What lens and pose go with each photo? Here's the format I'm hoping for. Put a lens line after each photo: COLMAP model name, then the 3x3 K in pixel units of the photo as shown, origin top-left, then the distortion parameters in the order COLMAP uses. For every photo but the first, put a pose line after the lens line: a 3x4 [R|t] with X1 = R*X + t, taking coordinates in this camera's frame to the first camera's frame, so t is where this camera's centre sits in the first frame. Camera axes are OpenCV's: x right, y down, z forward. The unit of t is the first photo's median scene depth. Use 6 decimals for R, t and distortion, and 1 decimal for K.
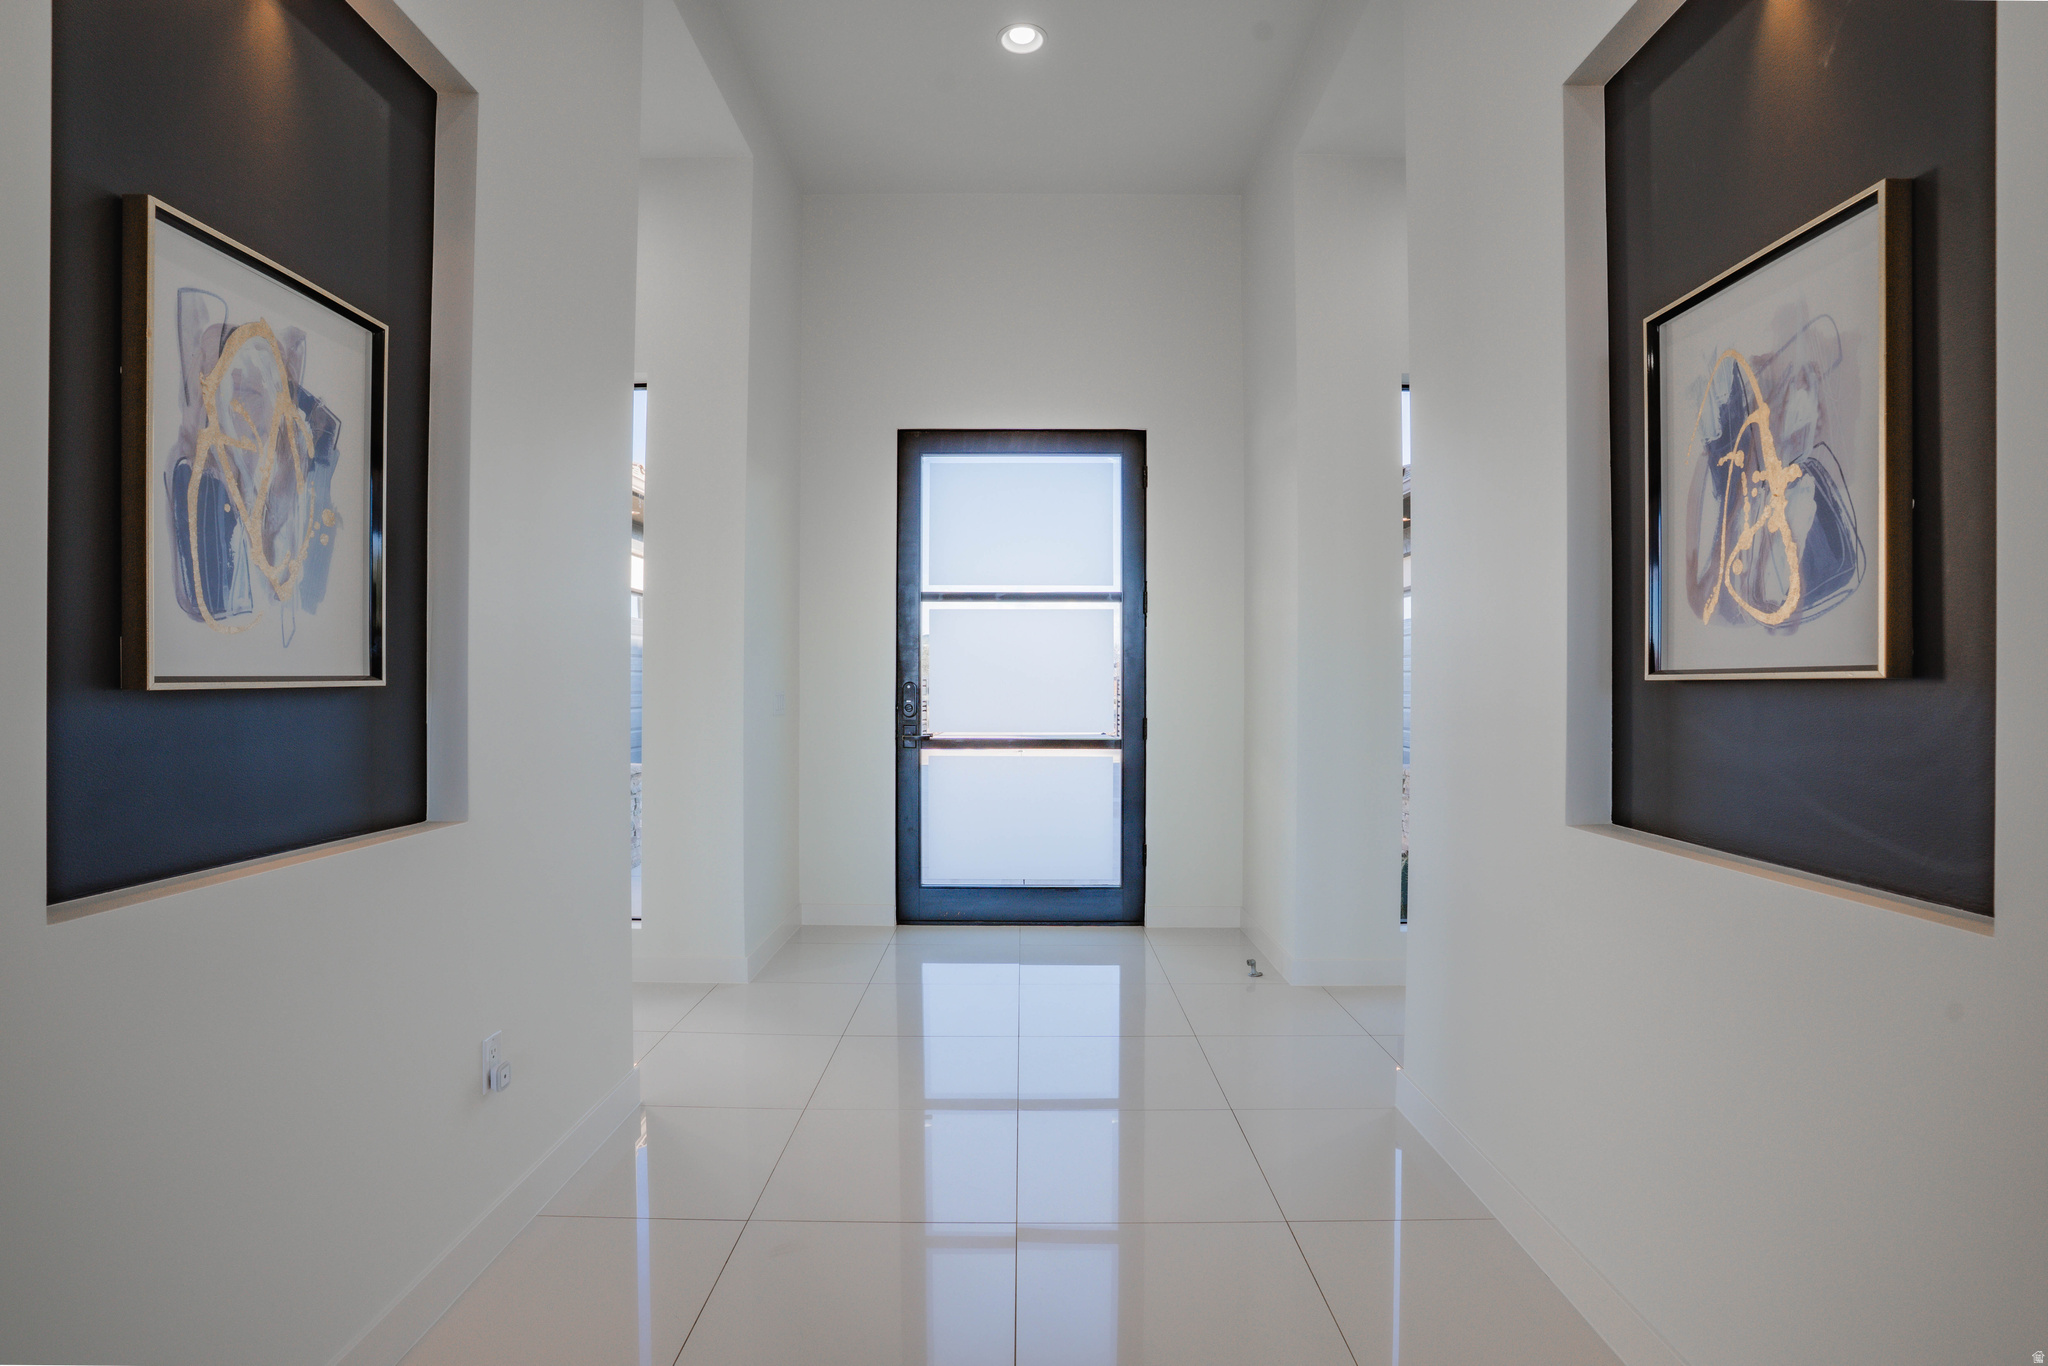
lens RADIAL K [[1013.9, 0, 1019.8], [0, 1013.9, 682.1], [0, 0, 1]] dist [-0.070588, 0.026620]
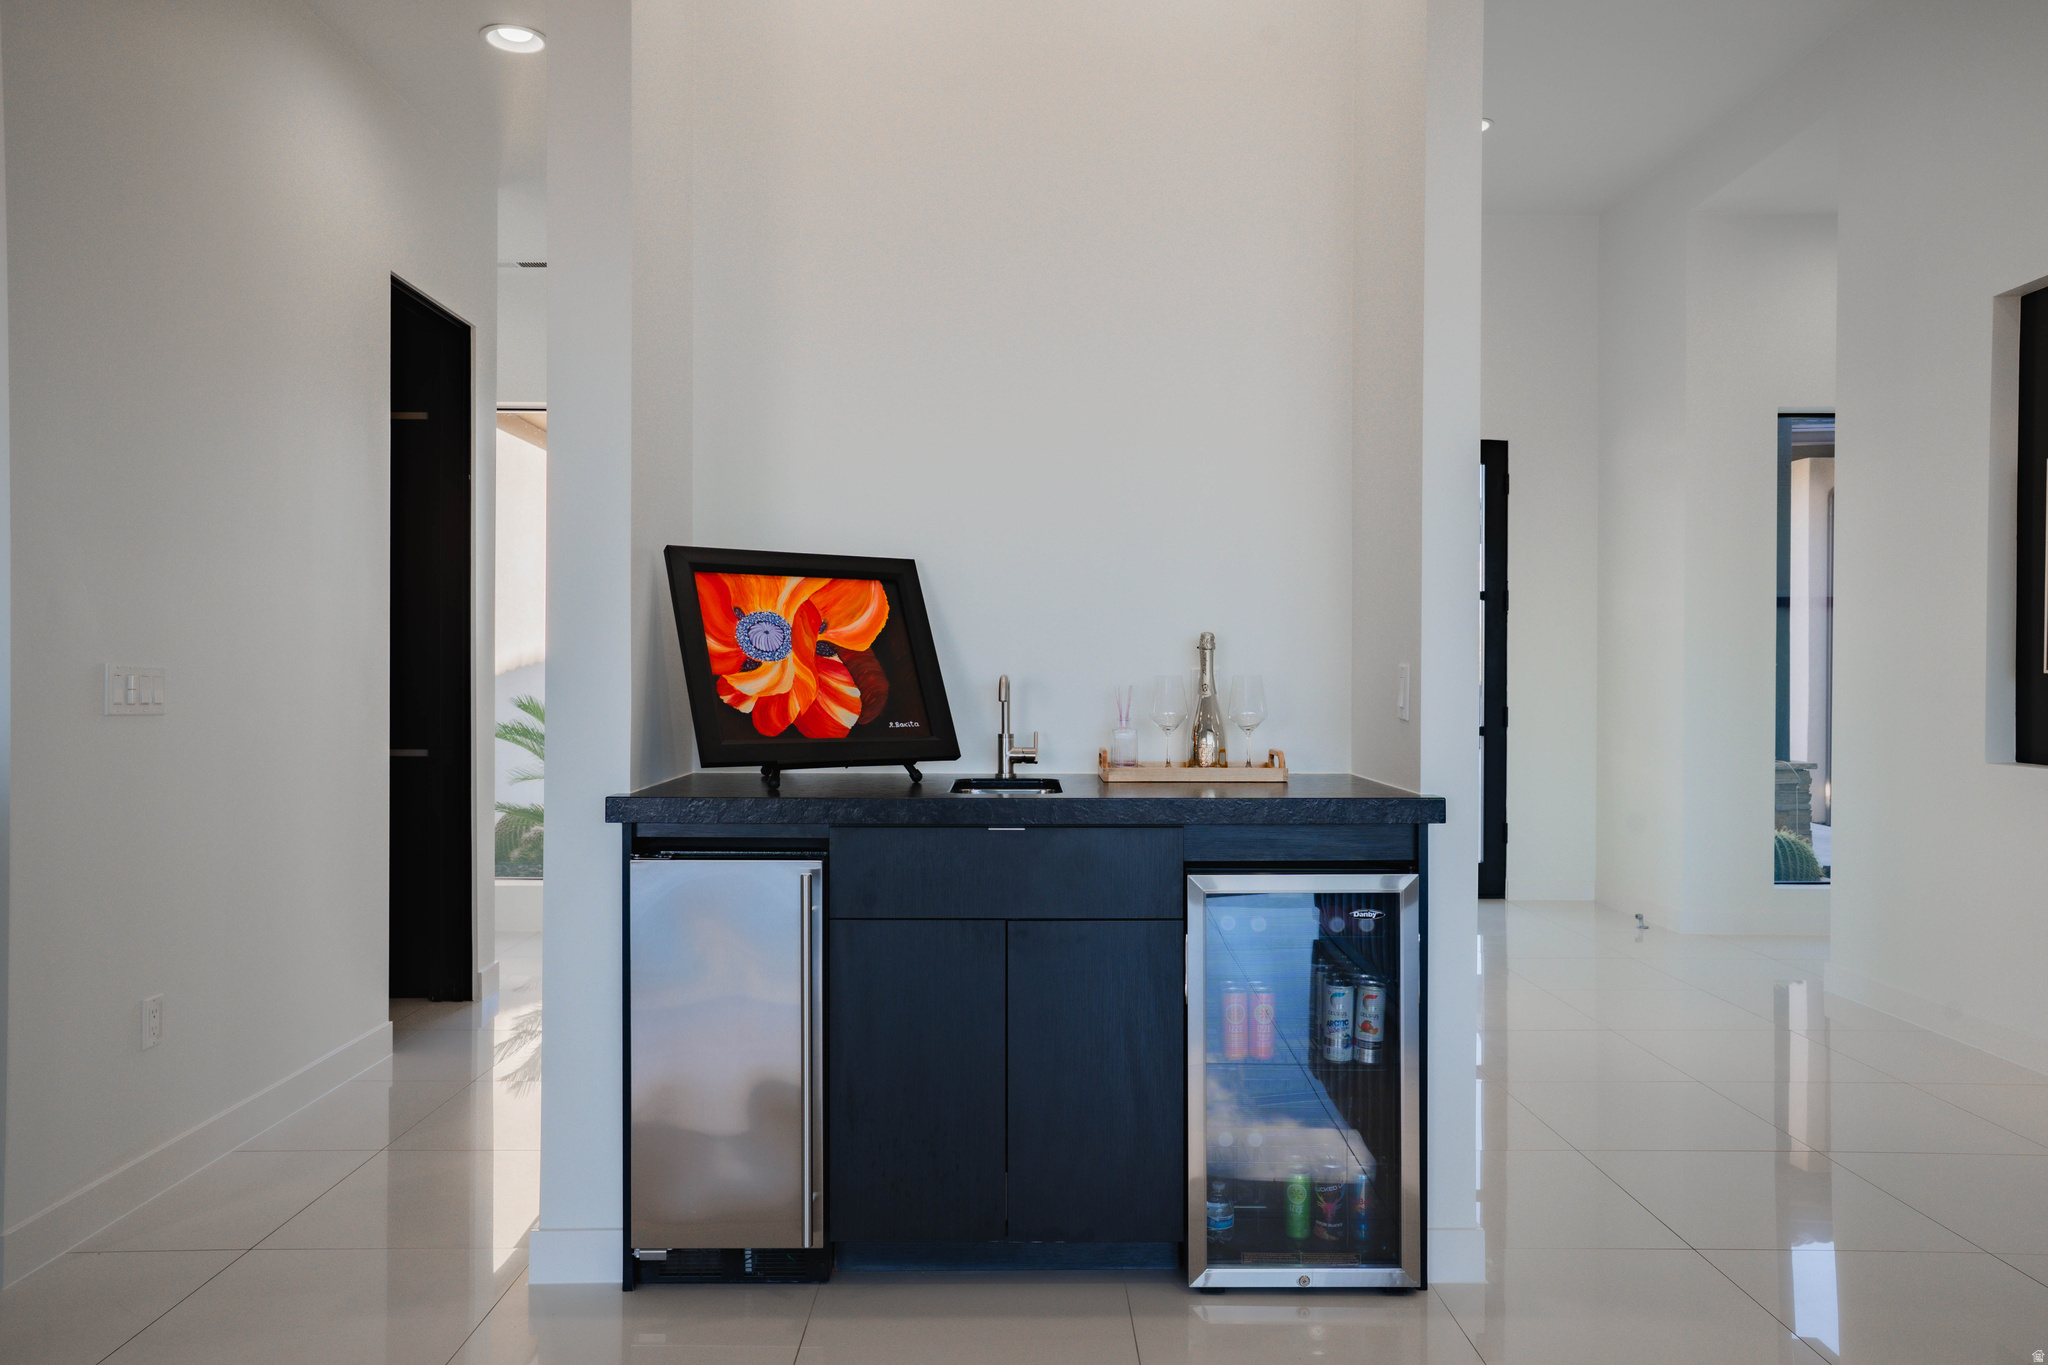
lens RADIAL K [[1407.2, 0, 1040.5], [0, 1407.2, 683.3], [0, 0, 1]] dist [0.028541, 0.013632]
pose [[0.999828, 0.000152, 0.018544, -1.116292], [-0.000291, 0.999972, 0.007500, -0.003185], [-0.018542, -0.007504, 0.999800, -1.404500]]
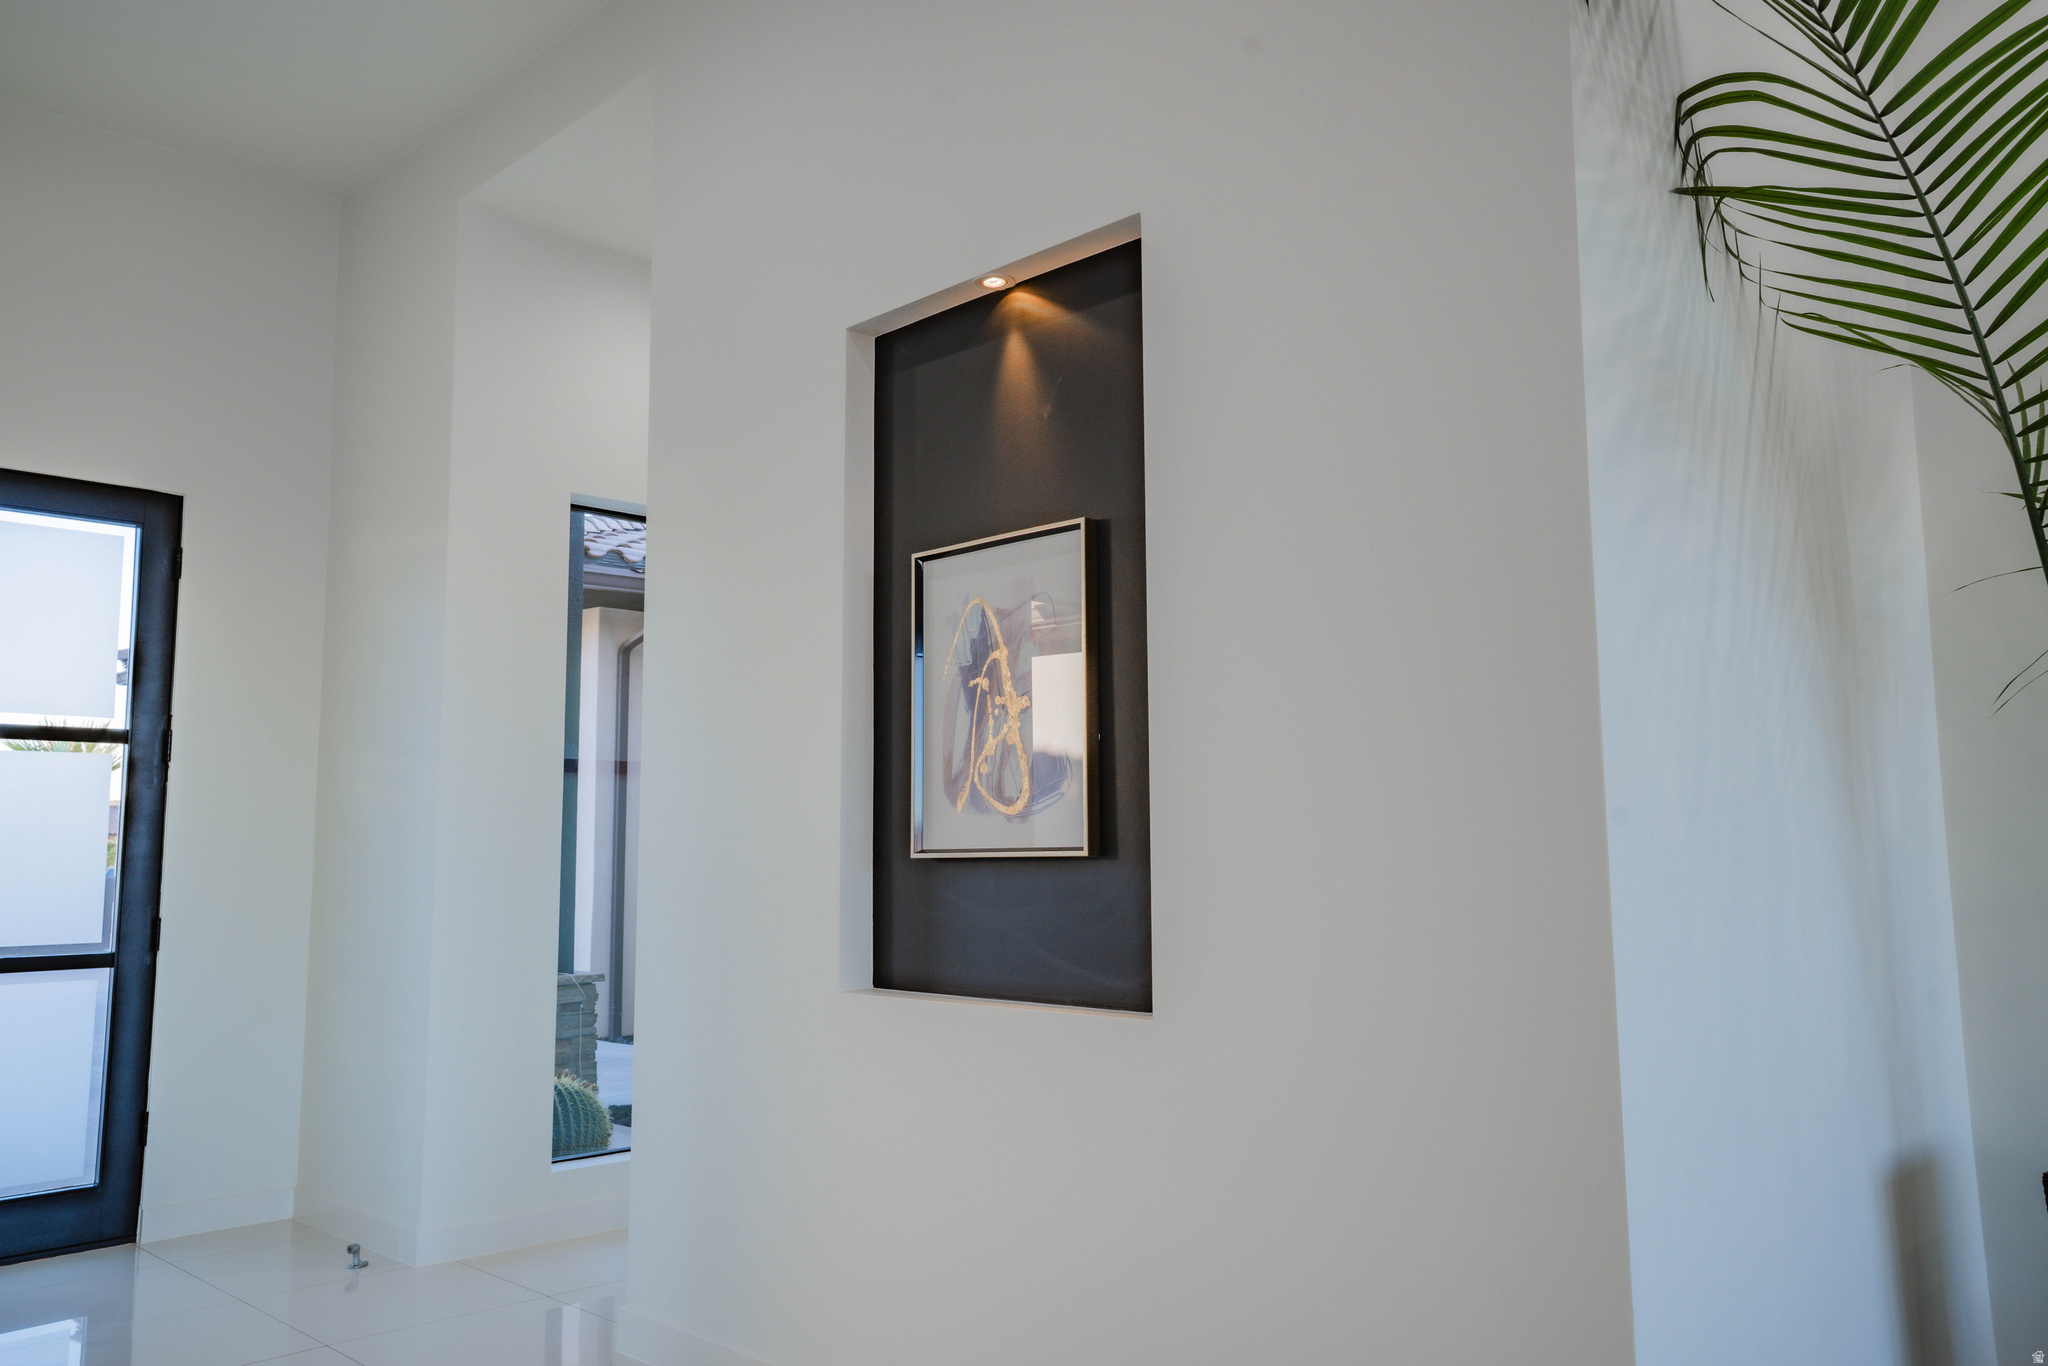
lens RADIAL K [[1583.2, 0, 1006.8], [0, 1583.2, 674.8], [0, 0, 1]] dist [0.011146, 0.019877]
pose [[0.717297, 0.074507, 0.692772, -0.598733], [0.006501, 0.993507, -0.113582, -0.003571], [-0.696737, 0.085976, 0.712156, -0.435440]]
